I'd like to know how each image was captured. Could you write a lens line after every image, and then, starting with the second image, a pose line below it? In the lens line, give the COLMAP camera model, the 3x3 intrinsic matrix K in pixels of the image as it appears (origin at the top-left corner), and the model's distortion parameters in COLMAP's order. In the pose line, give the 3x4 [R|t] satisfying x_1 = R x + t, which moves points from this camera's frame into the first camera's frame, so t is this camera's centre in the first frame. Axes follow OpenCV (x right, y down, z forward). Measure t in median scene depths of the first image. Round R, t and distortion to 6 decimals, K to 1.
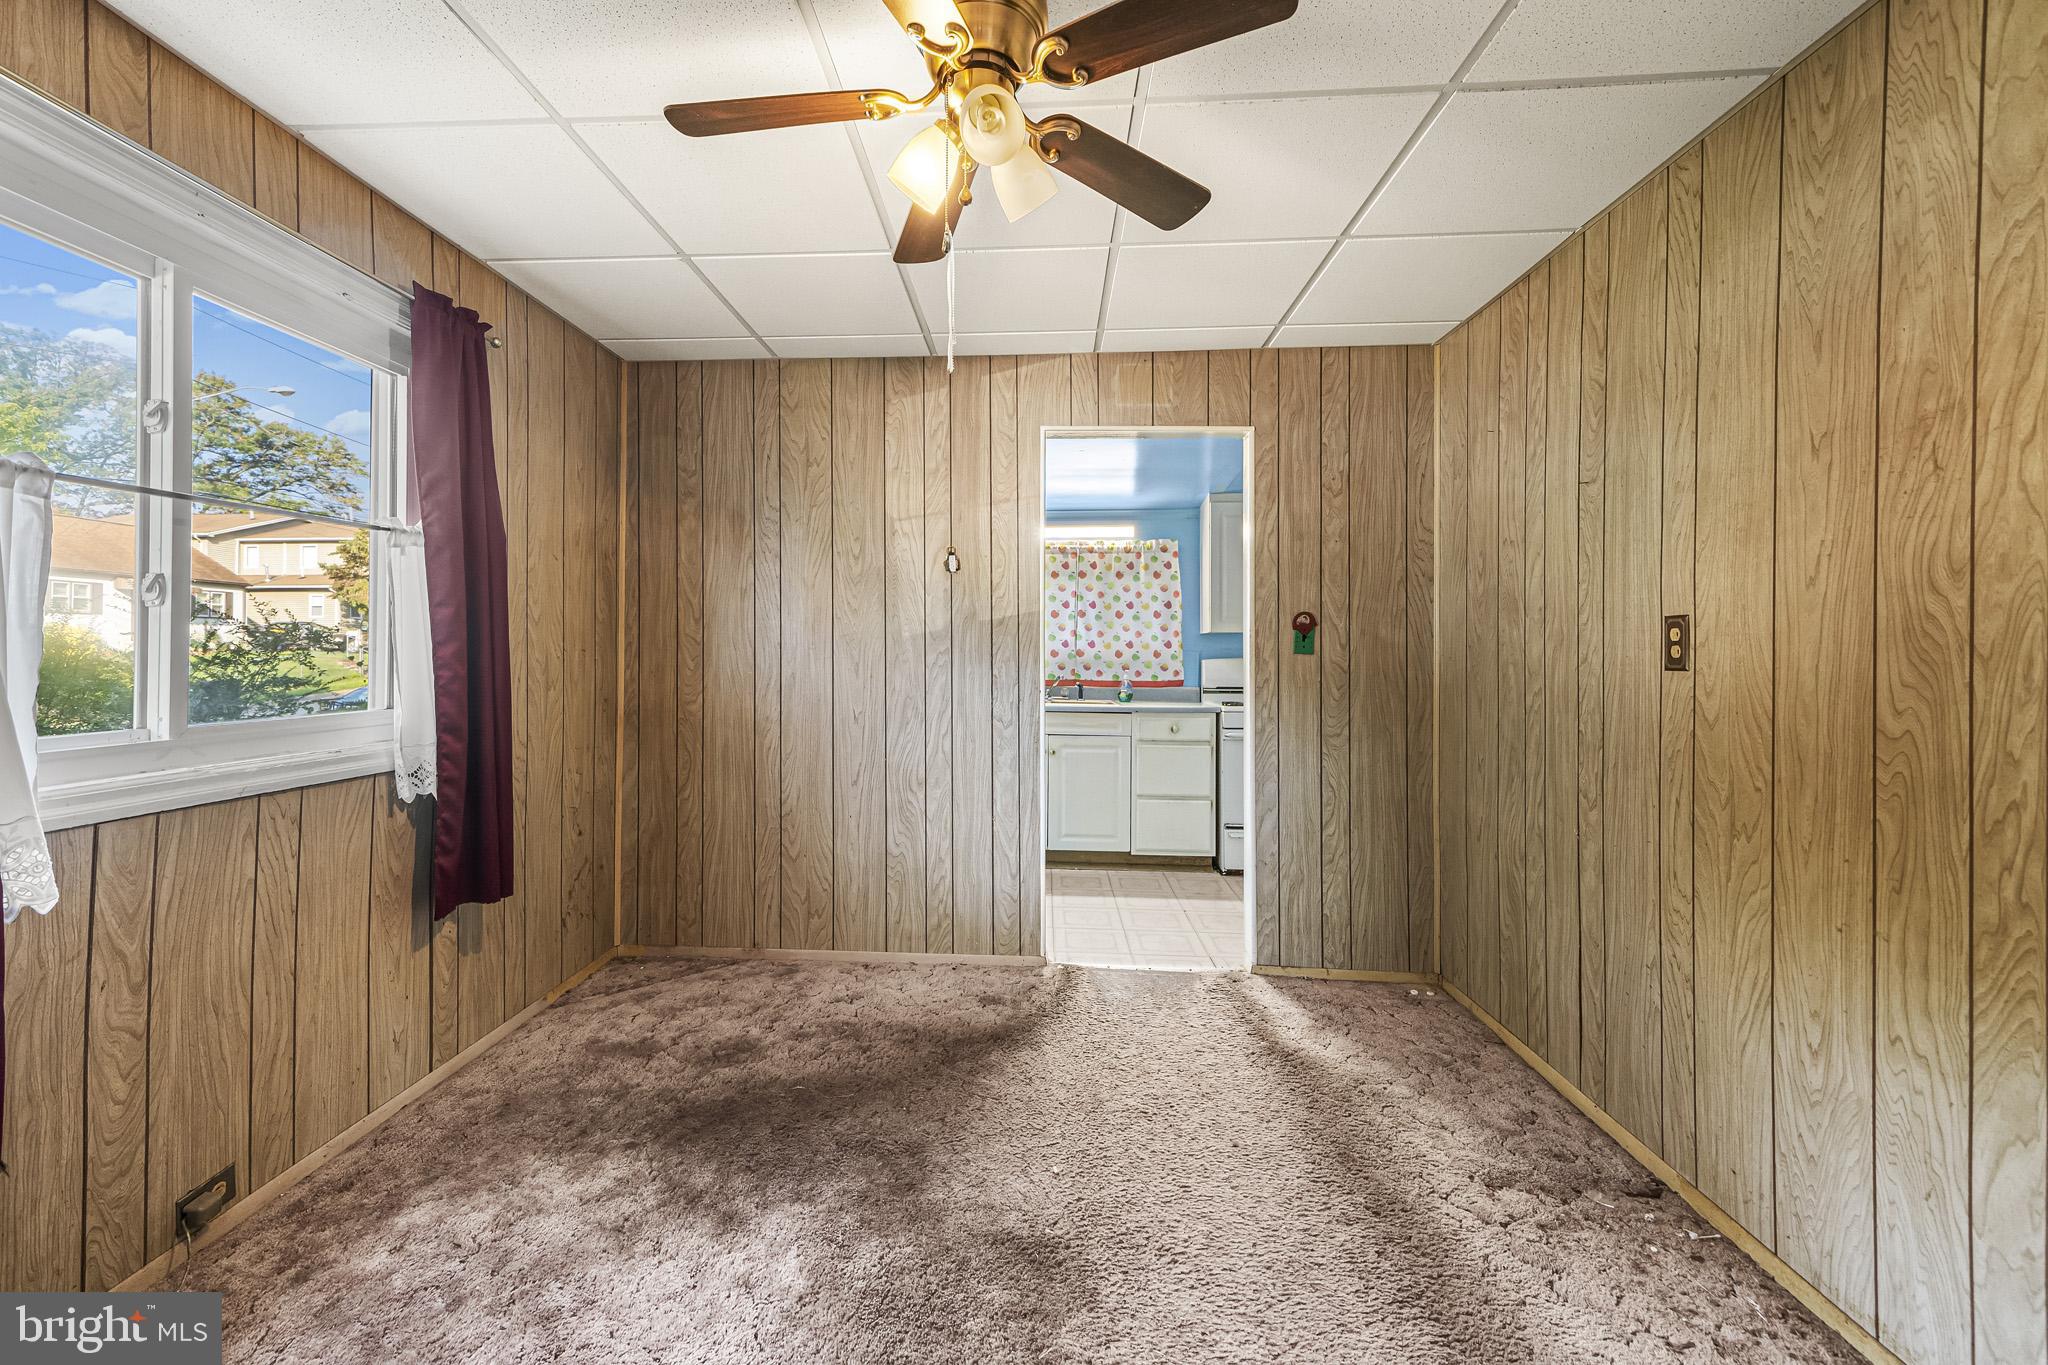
lens RADIAL K [[824.4, 0, 967.3], [0, 824.4, 656.8], [0, 0, 1]] dist [0.003400, 0.000039]
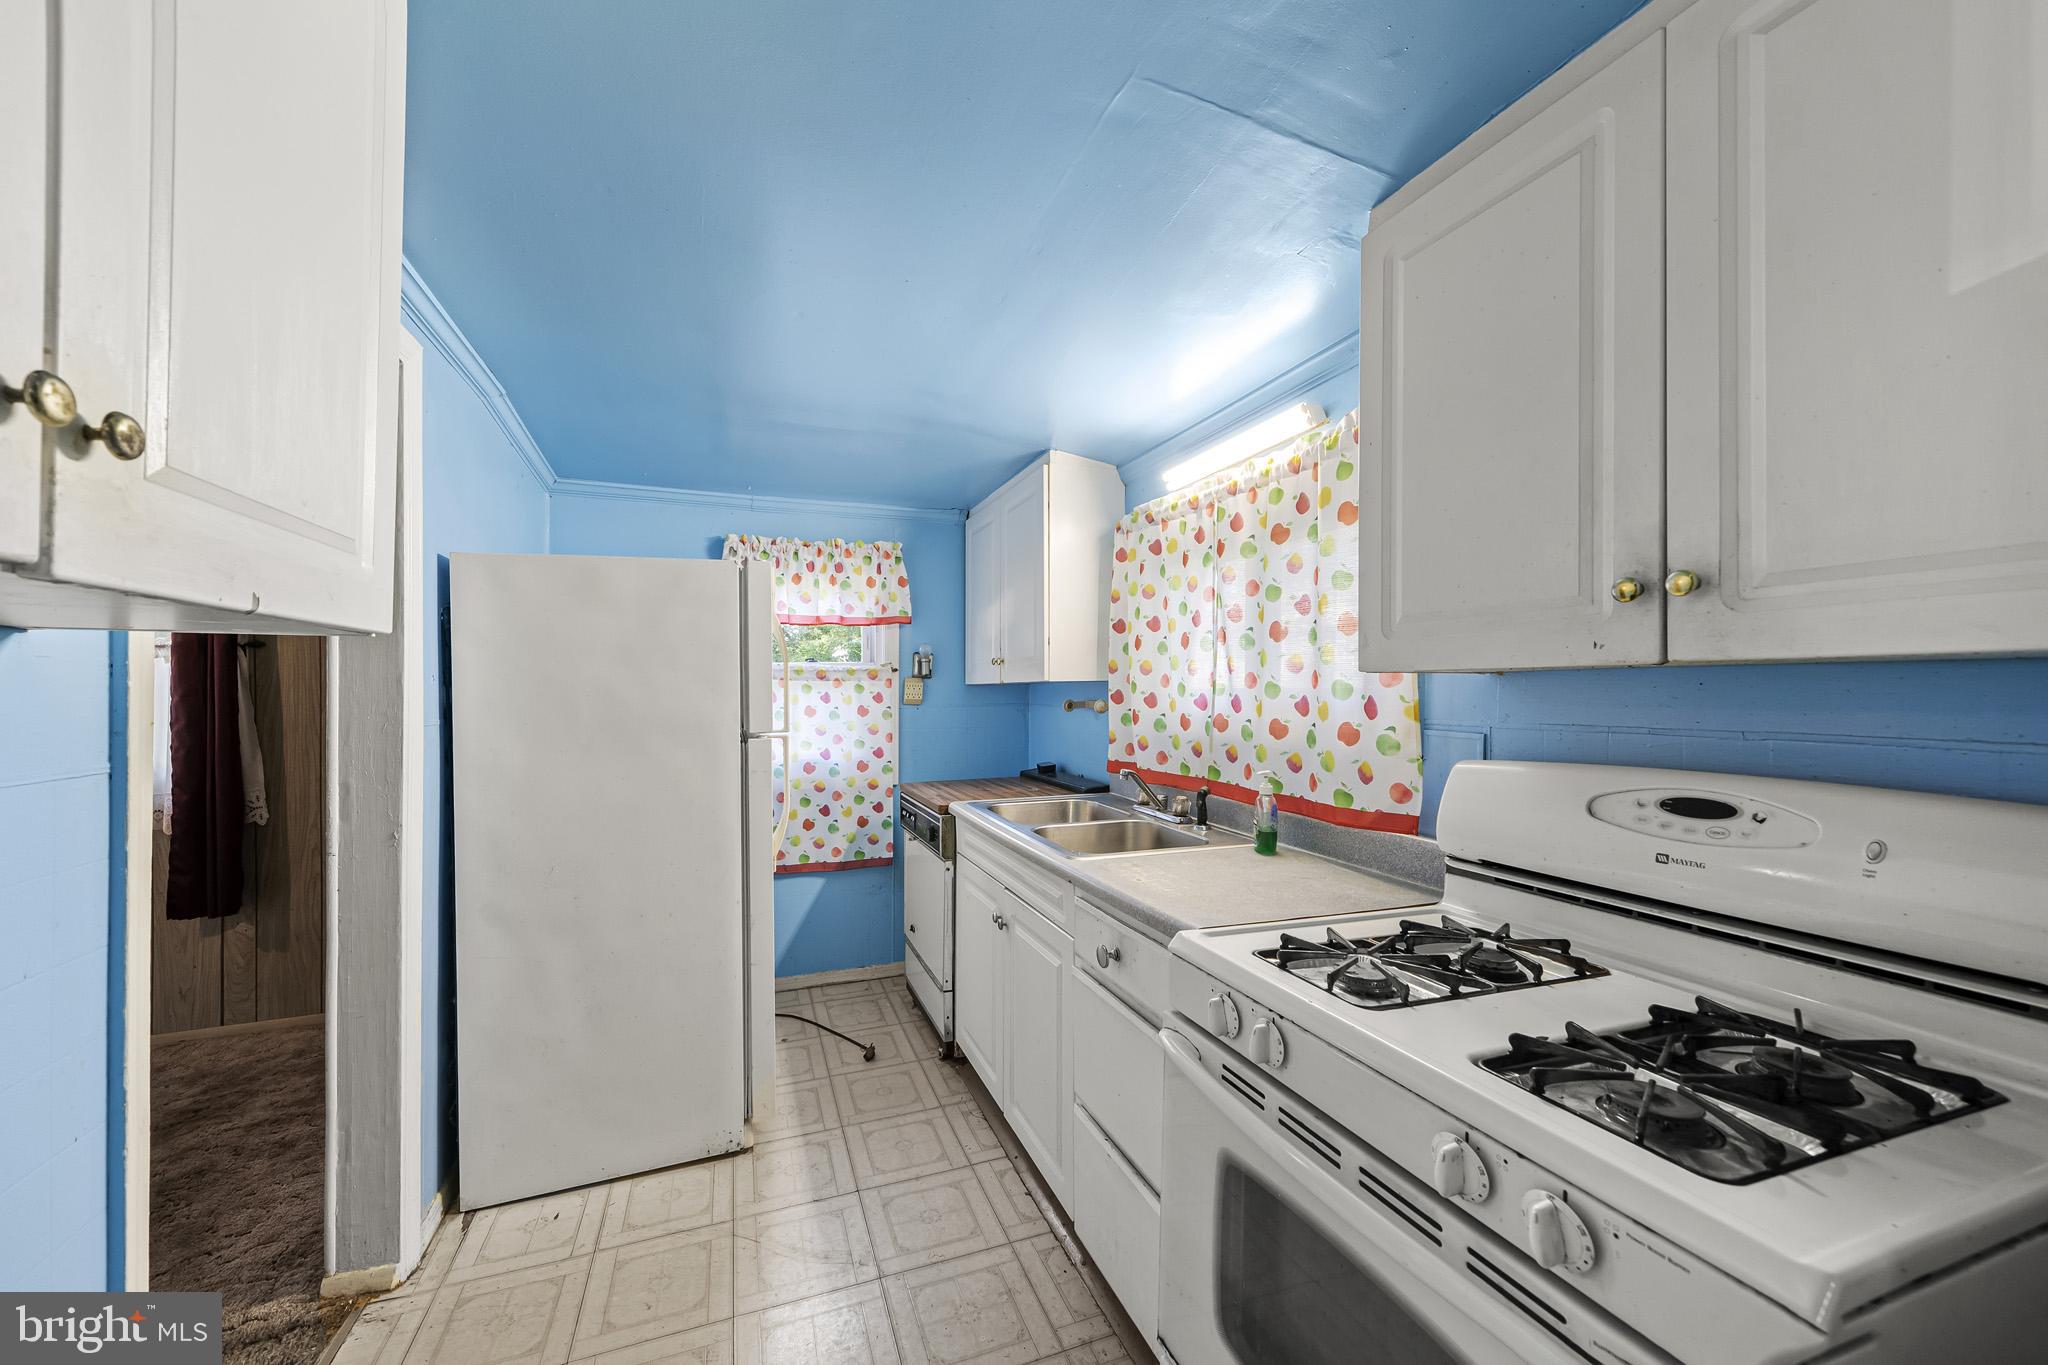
lens RADIAL K [[716.5, 0, 1015.2], [0, 716.5, 689.3], [0, 0, 1]] dist [-0.000153, -0.001094]
pose [[0.449796, -0.008185, -0.893094, 0.439216], [0.000313, 0.999959, -0.009006, -0.019524], [0.893131, 0.003772, 0.449781, 0.727494]]
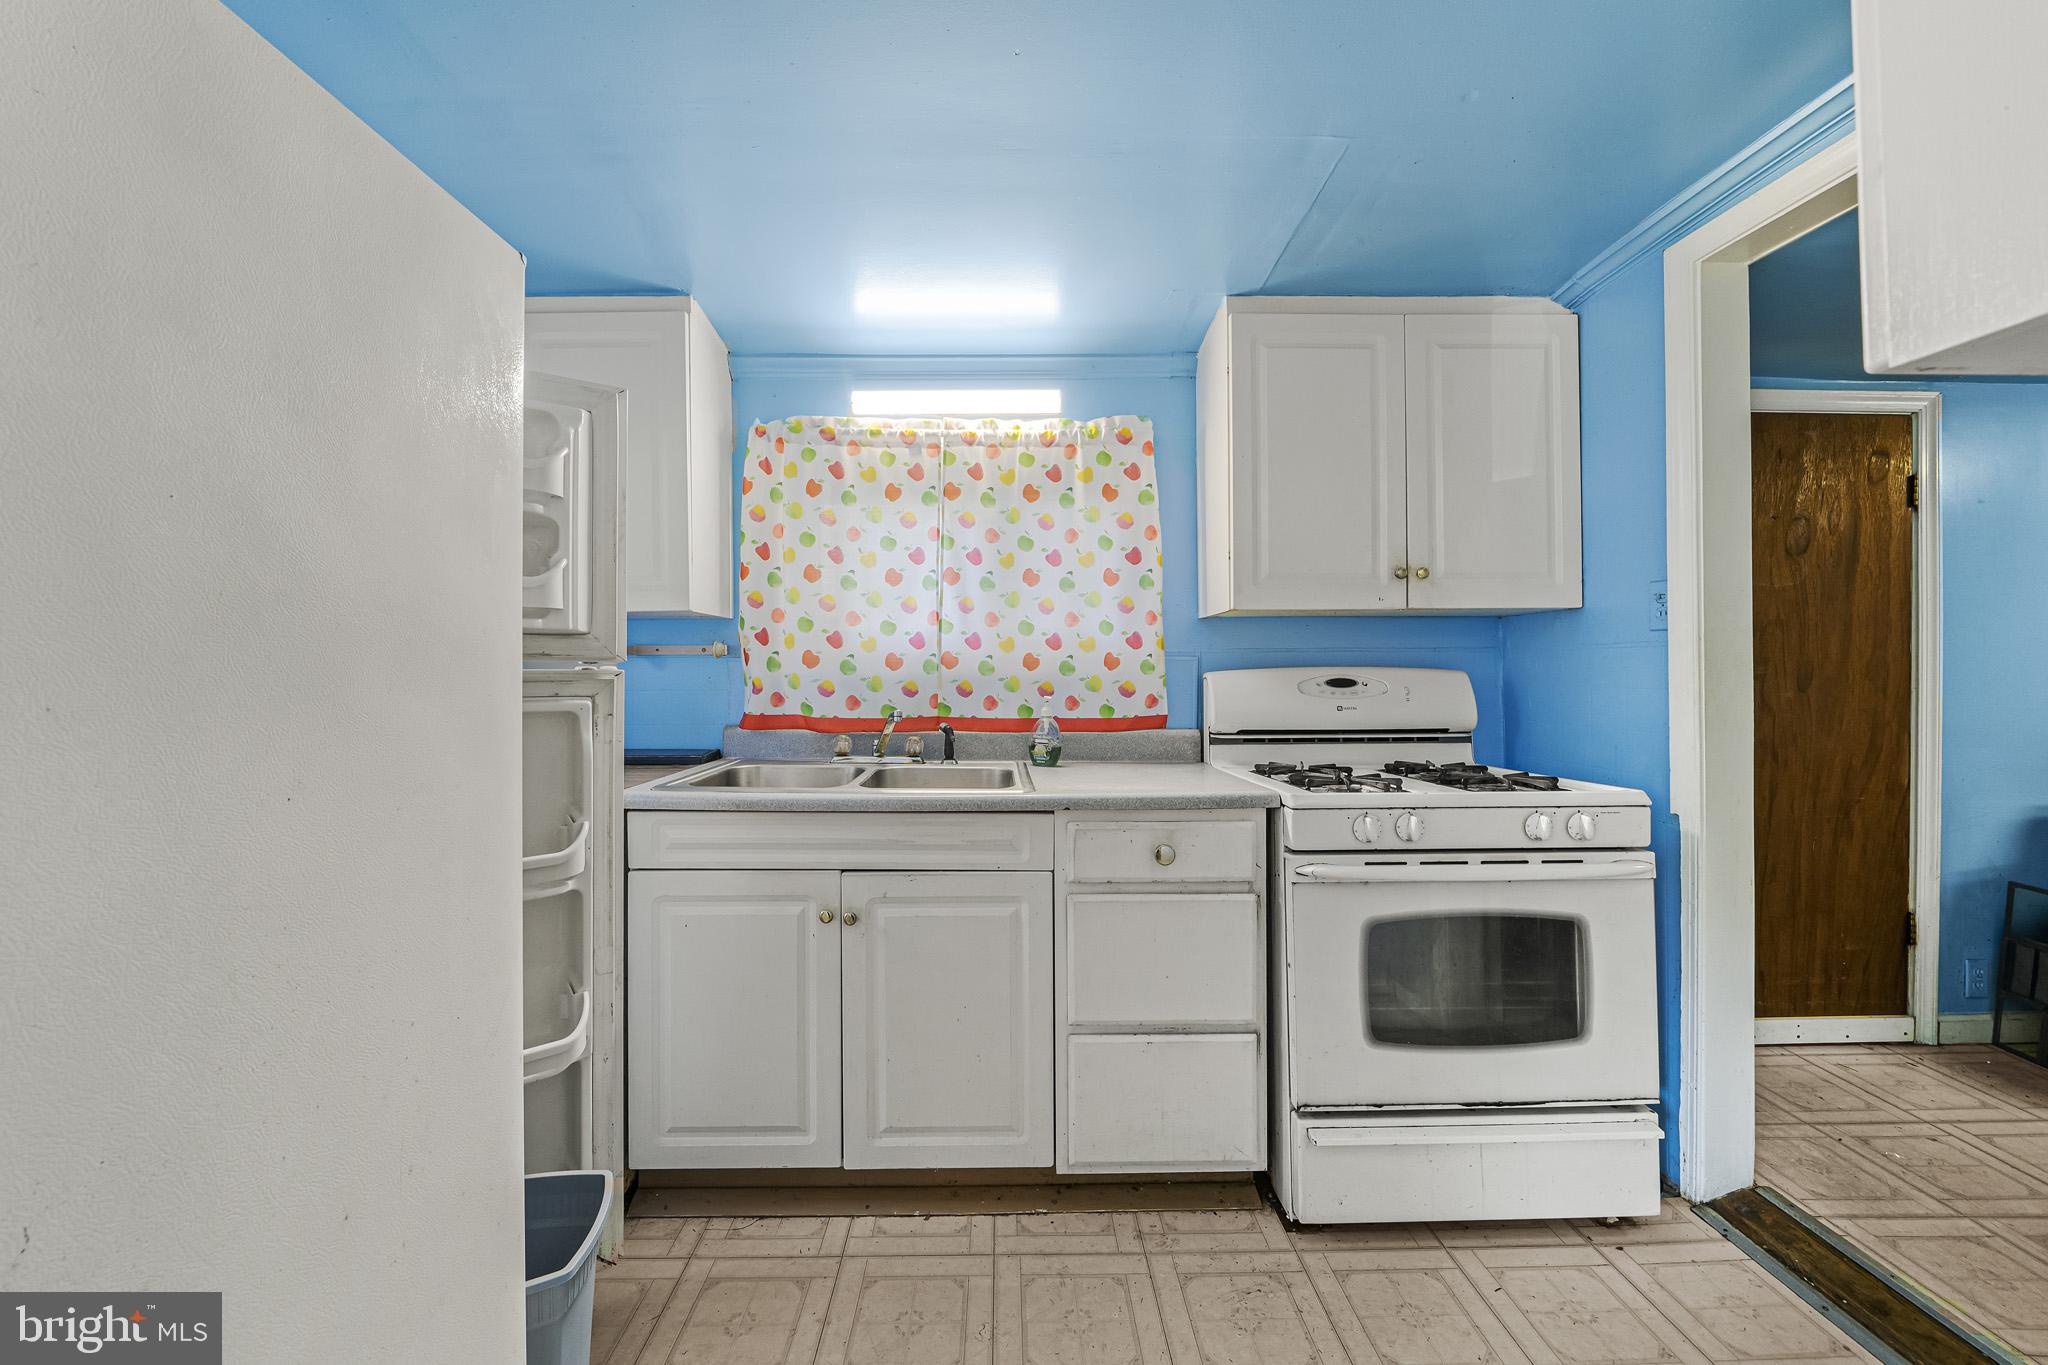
lens RADIAL K [[716.5, 0, 994.7], [0, 716.5, 670.6], [0, 0, 1]] dist [-0.000153, -0.001094]
pose [[0.996308, -0.009702, 0.085297, 0.128575], [0.009643, 0.999953, 0.001099, 0.001043], [-0.085303, -0.000273, 0.996355, 0.597103]]
